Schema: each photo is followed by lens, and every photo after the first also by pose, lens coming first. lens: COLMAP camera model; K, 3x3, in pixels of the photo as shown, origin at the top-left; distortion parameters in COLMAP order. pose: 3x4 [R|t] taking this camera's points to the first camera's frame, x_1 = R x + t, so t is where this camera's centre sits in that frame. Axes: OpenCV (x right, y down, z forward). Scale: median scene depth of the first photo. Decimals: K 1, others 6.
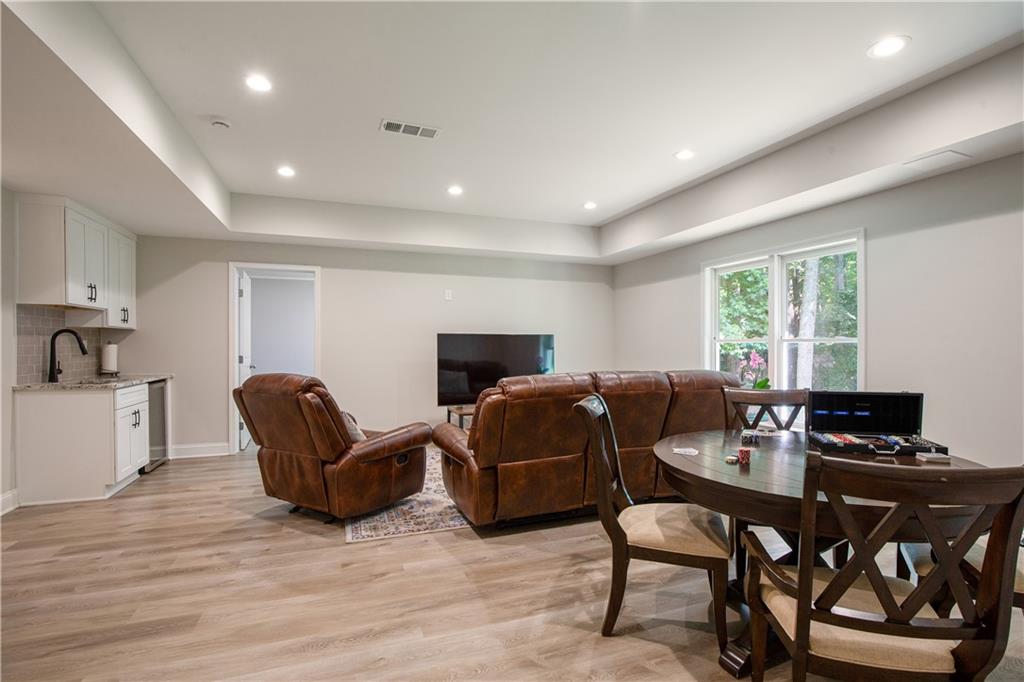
lens RADIAL K [[469.4, 0, 497.5], [0, 469.4, 341.3], [0, 0, 1]] dist [-0.041537, 0.009572]
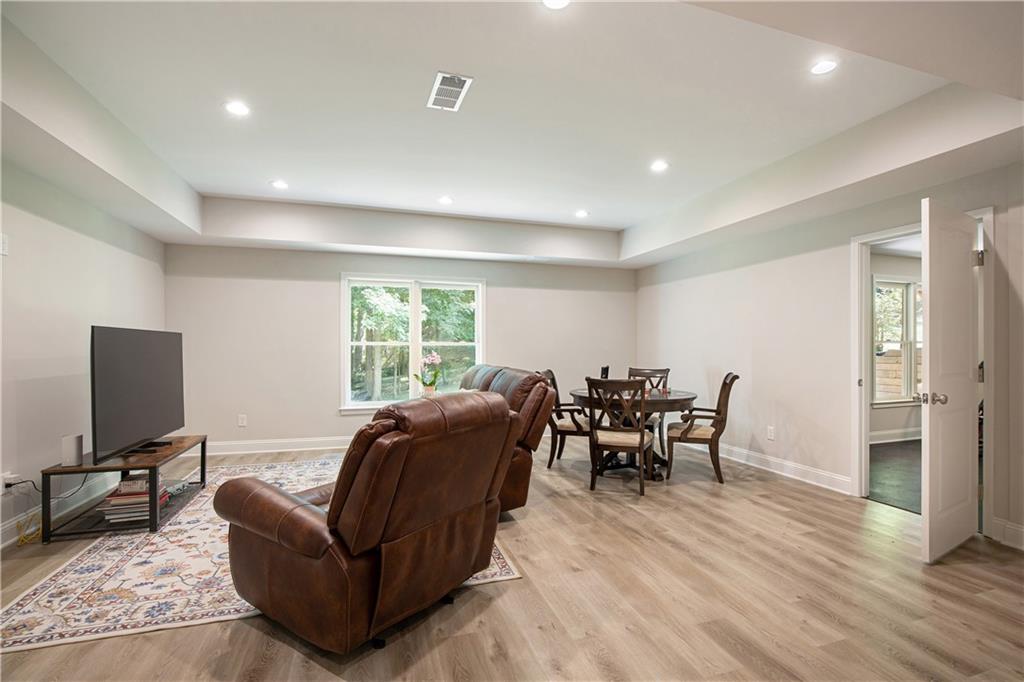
lens RADIAL K [[486.6, 0, 512.9], [0, 486.6, 349.8], [0, 0, 1]] dist [-0.040850, 0.008853]
pose [[0.033110, -0.004416, 0.999442, -1.116077], [-0.006412, 0.999969, 0.004630, 0.010139], [-0.999431, -0.006562, 0.033081, 0.910028]]
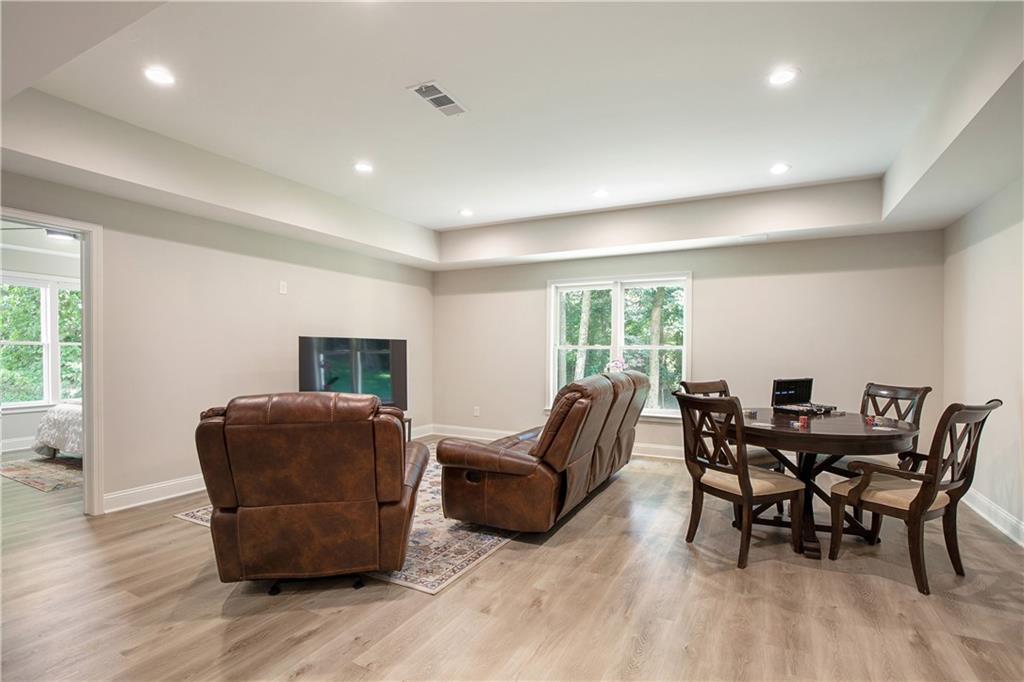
lens RADIAL K [[486.6, 0, 512.9], [0, 486.6, 349.8], [0, 0, 1]] dist [-0.040850, 0.008853]
pose [[0.735743, 0.001776, 0.677258, -0.731386], [-0.005303, 0.999981, 0.003139, 0.003322], [-0.677240, -0.005901, 0.735739, 0.266629]]
